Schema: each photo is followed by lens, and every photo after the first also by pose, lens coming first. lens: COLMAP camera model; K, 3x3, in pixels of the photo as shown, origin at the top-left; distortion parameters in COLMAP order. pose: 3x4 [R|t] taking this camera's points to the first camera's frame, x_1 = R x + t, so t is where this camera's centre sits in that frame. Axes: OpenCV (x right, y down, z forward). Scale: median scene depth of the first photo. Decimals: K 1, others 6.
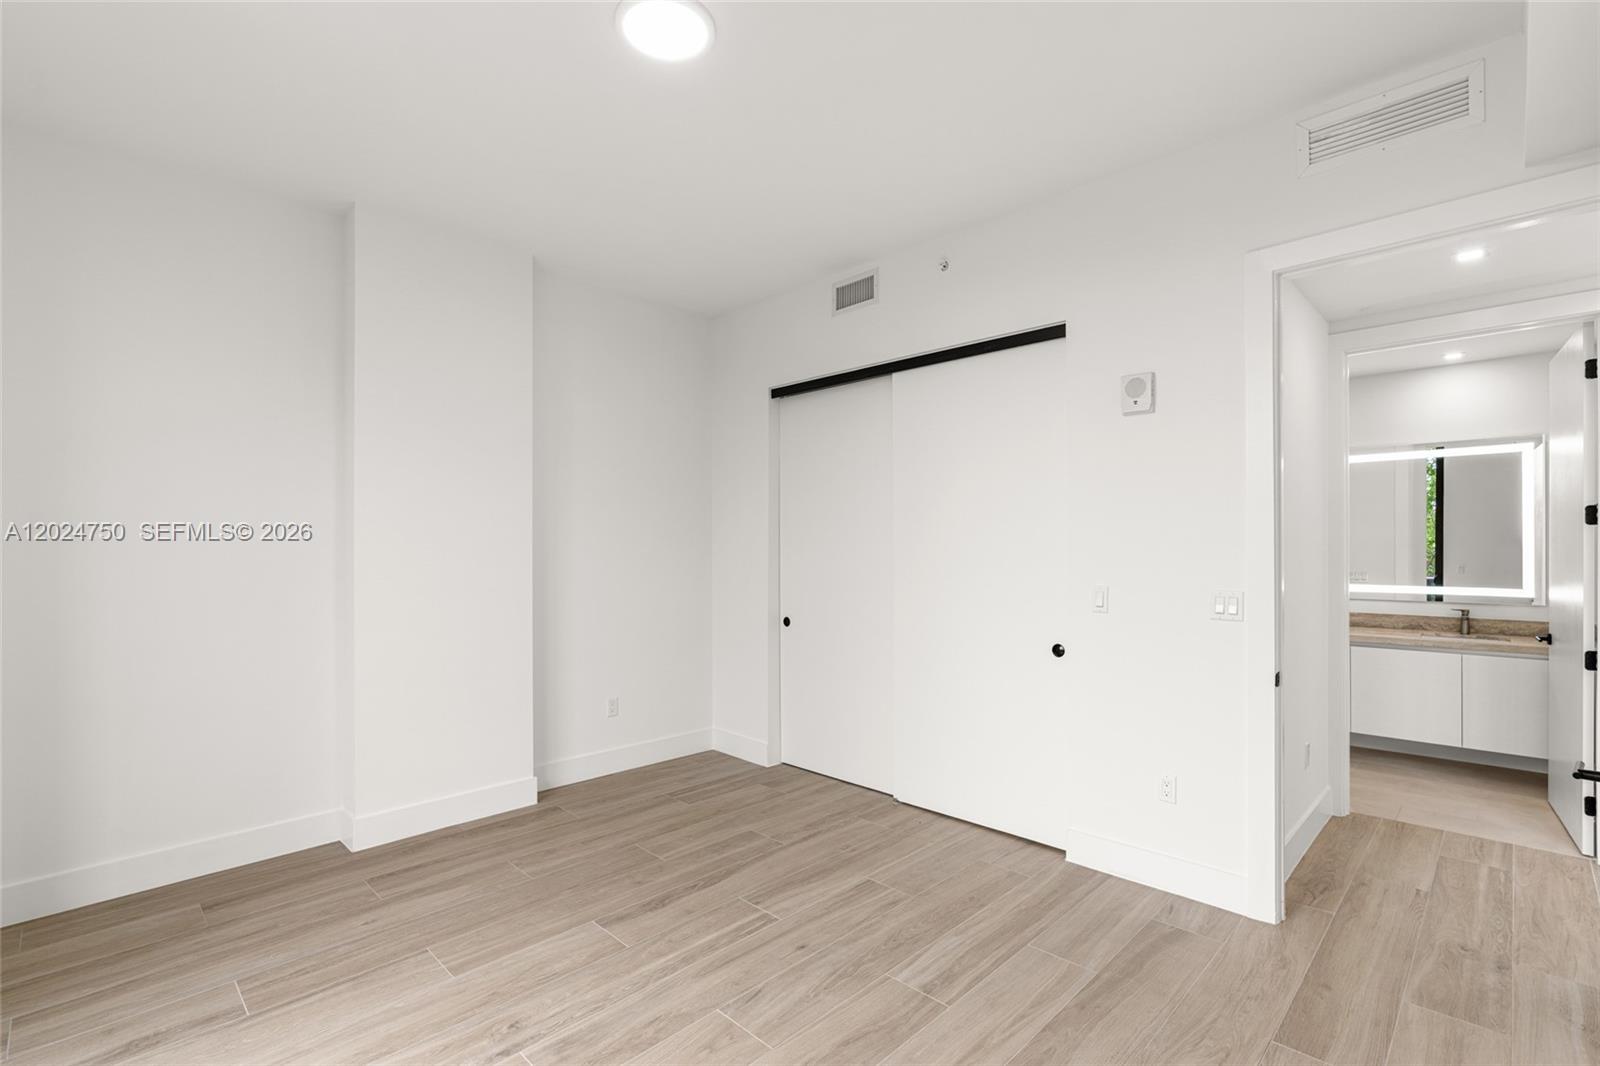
lens RADIAL K [[736.2, 0, 806.8], [0, 736.2, 552.0], [0, 0, 1]] dist [-0.003176, 0.001663]
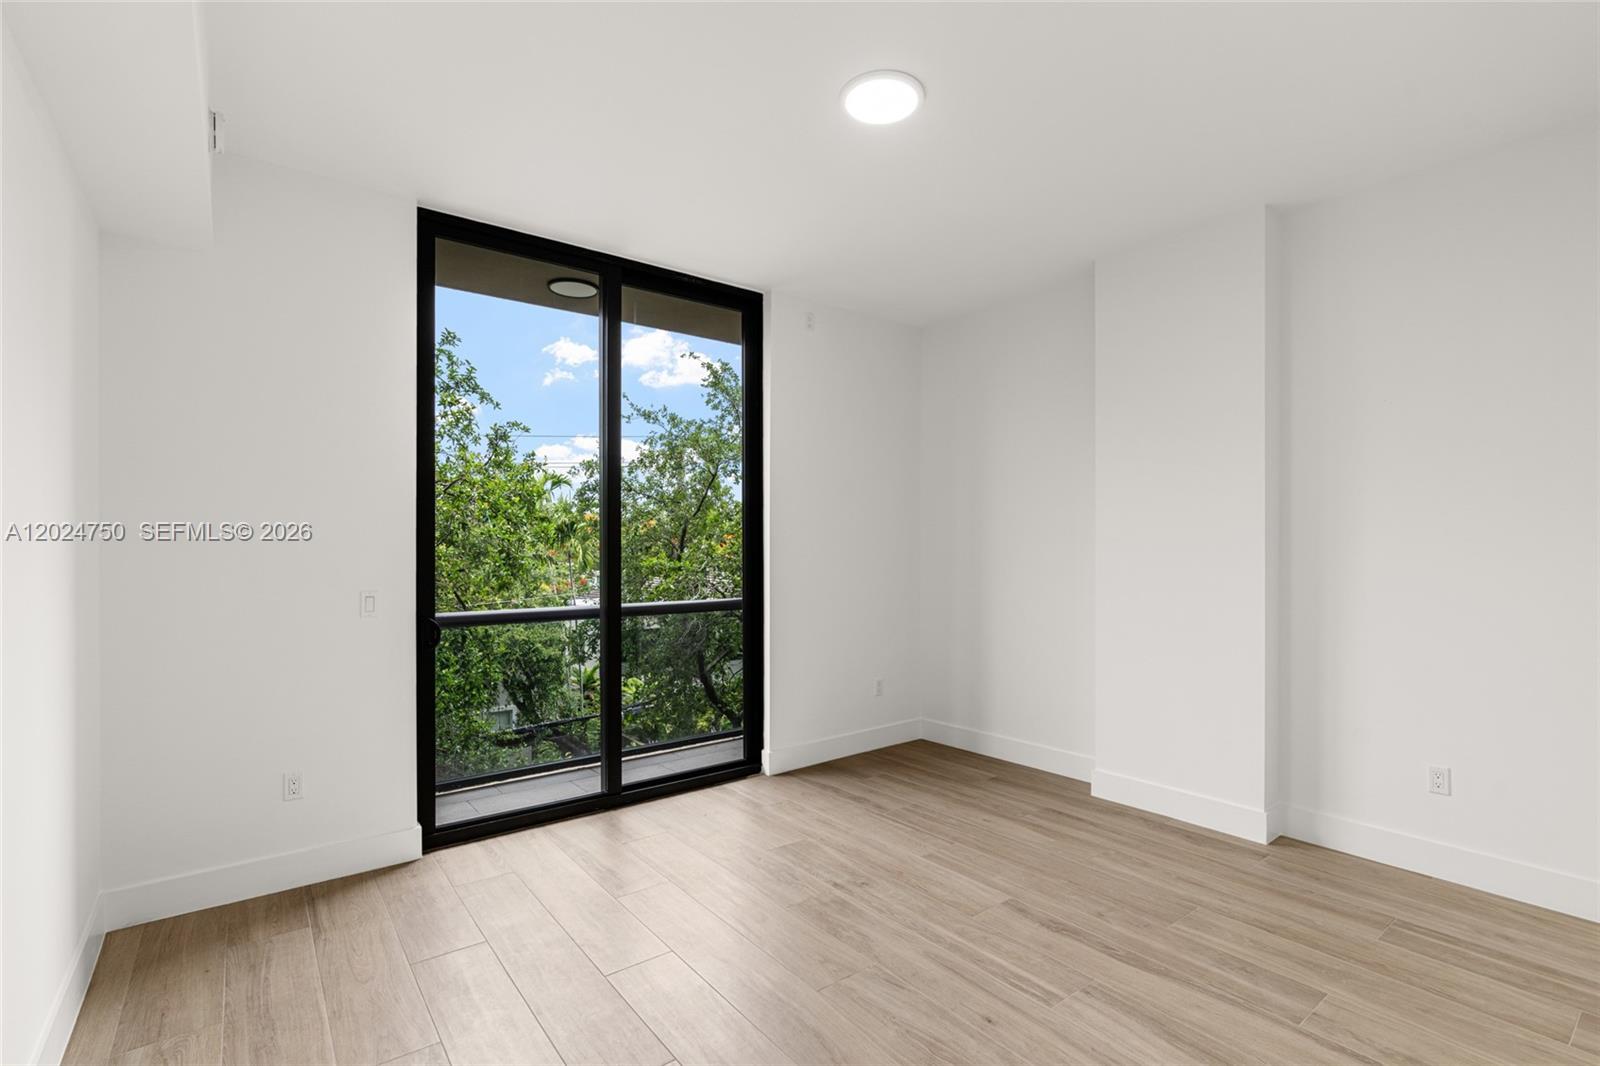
lens RADIAL K [[736.2, 0, 806.8], [0, 736.2, 552.0], [0, 0, 1]] dist [-0.003176, 0.001663]
pose [[-0.137558, 0.005849, -0.990476, 0.684461], [-0.002978, 0.999976, 0.006319, -0.002628], [0.990489, 0.003819, -0.137537, 0.728595]]
